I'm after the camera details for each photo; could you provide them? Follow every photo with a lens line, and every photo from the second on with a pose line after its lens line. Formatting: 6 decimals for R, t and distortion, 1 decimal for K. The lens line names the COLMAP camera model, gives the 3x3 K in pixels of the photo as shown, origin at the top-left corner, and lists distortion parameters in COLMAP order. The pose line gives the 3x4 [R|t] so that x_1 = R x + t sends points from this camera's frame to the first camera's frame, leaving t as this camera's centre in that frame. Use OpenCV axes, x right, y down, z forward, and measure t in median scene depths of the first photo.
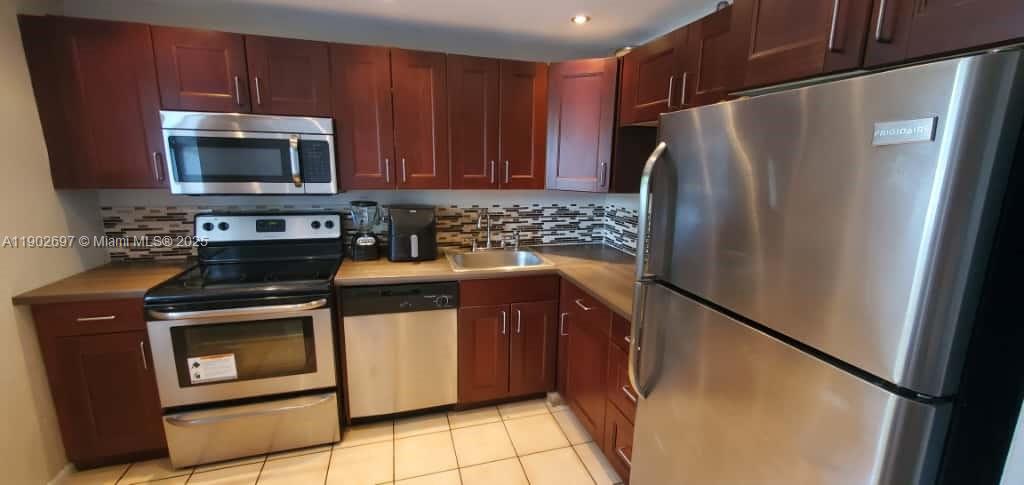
lens RADIAL K [[404.7, 0, 515.6], [0, 404.7, 240.4], [0, 0, 1]] dist [0.003976, 0.000234]
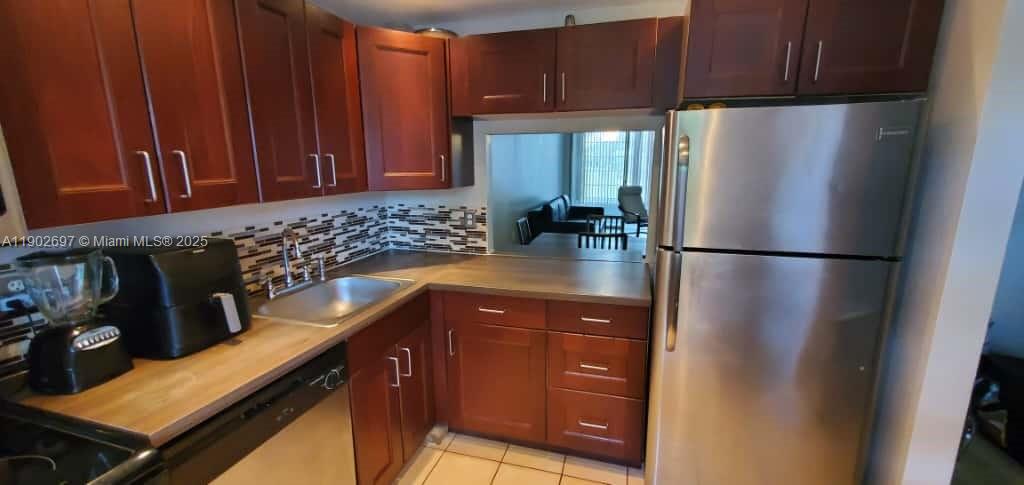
lens RADIAL K [[404.7, 0, 515.6], [0, 404.7, 240.5], [0, 0, 1]] dist [0.003976, 0.000234]
pose [[0.555482, -0.180397, 0.811725, -0.361315], [0.174253, 0.979762, 0.098497, -0.052652], [-0.813066, 0.086732, 0.575675, 0.289973]]
